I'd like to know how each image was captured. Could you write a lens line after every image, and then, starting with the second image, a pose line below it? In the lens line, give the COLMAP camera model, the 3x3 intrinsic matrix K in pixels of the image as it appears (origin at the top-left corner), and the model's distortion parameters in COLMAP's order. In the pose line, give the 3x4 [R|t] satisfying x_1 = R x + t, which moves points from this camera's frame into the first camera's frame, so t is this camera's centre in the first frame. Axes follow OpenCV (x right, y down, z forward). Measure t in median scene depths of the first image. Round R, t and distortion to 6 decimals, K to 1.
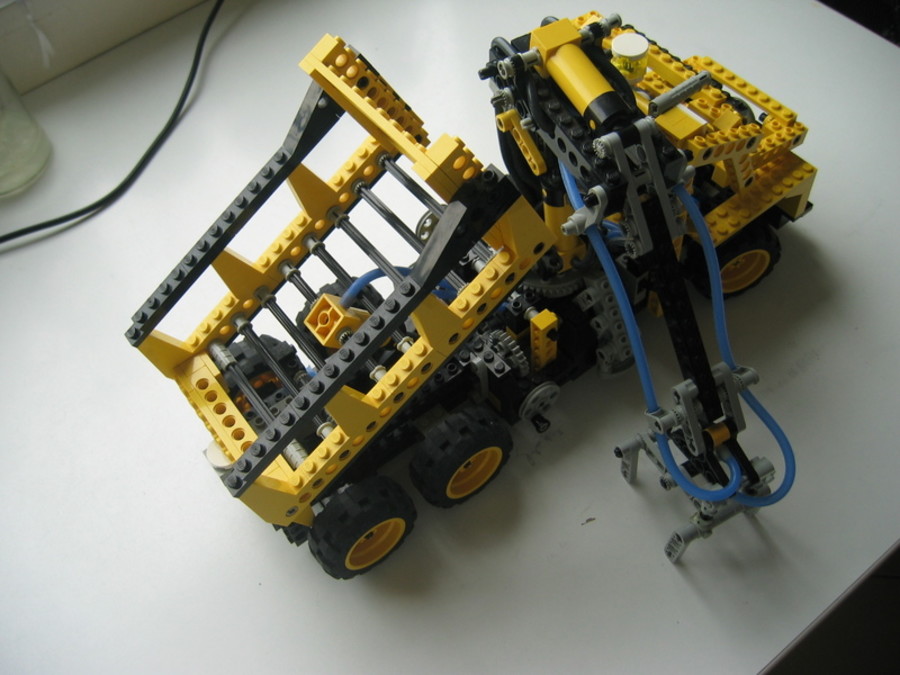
lens RADIAL K [[940.6, 0, 450.0], [0, 940.6, 337.5], [0, 0, 1]] dist [-0.100539, 0.025205]
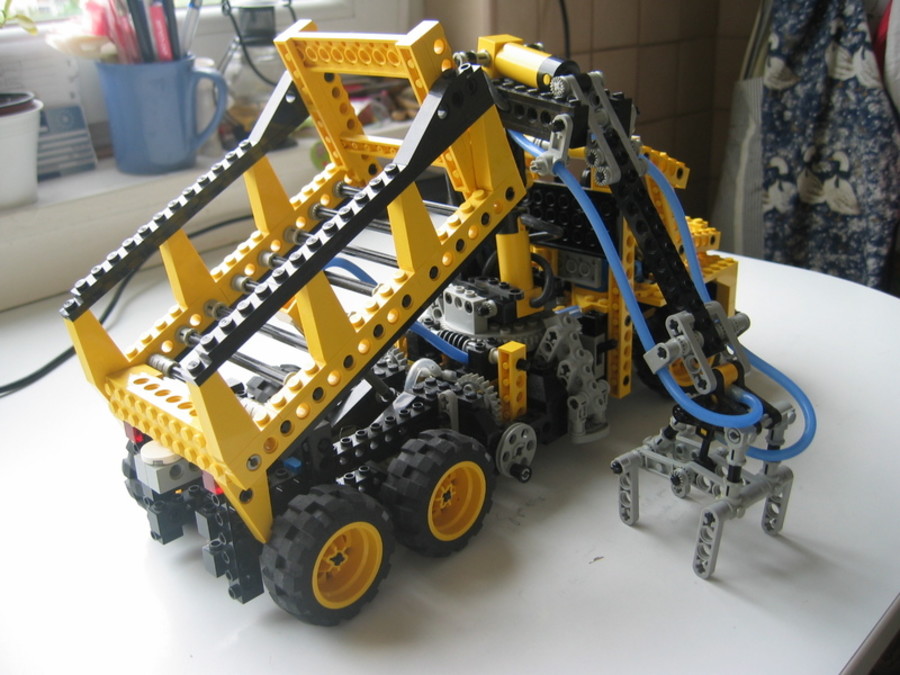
lens RADIAL K [[940.6, 0, 450.0], [0, 940.6, 337.5], [0, 0, 1]] dist [-0.100539, 0.025205]
pose [[0.987500, -0.026539, 0.155370, -0.108621], [0.106677, 0.838188, -0.534847, 0.474427], [-0.116035, 0.544736, 0.830541, 0.218275]]
